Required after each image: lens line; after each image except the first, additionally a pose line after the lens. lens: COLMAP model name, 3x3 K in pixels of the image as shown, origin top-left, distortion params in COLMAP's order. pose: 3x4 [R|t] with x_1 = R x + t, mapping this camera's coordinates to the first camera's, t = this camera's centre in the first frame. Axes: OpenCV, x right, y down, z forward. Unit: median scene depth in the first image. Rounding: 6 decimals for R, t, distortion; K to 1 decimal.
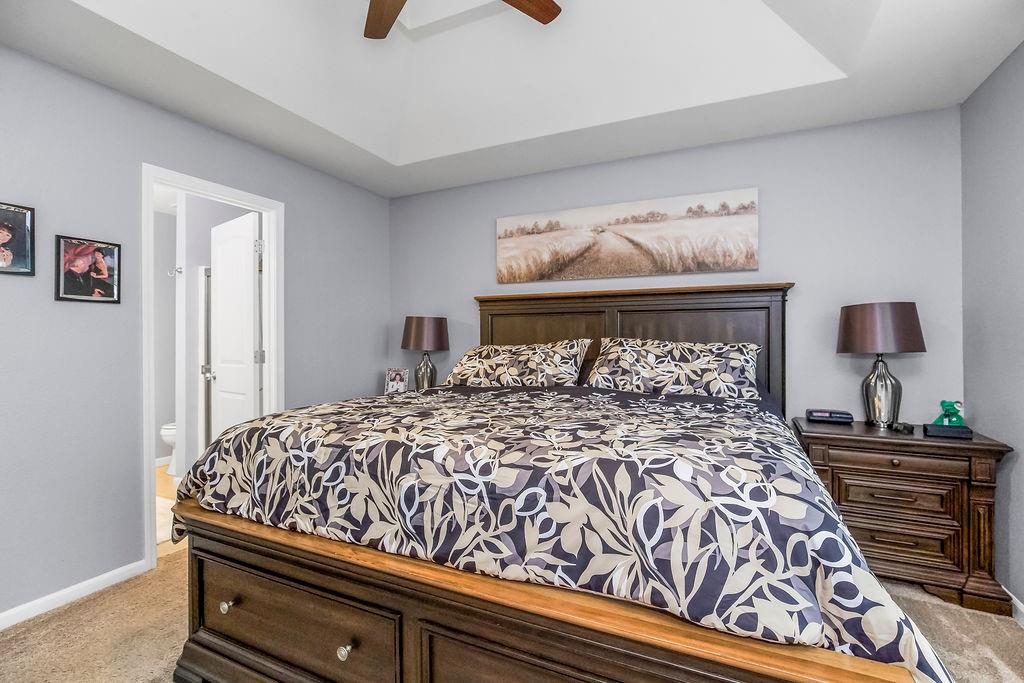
lens RADIAL K [[473.6, 0, 513.0], [0, 473.6, 337.6], [0, 0, 1]] dist [-0.005274, 0.001184]
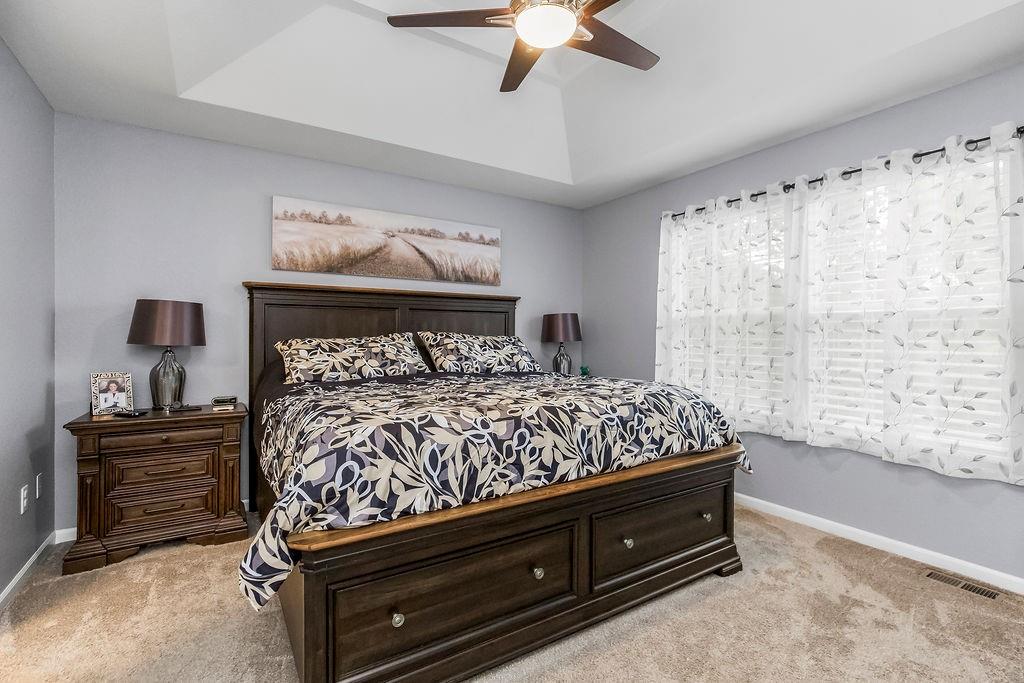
lens RADIAL K [[473.6, 0, 533.7], [0, 473.6, 335.6], [0, 0, 1]] dist [-0.005274, 0.001184]
pose [[0.515816, 0.002236, 0.856696, -0.662126], [-0.006826, 0.999976, 0.001500, 0.006966], [-0.856672, -0.006621, 0.515819, 0.154794]]
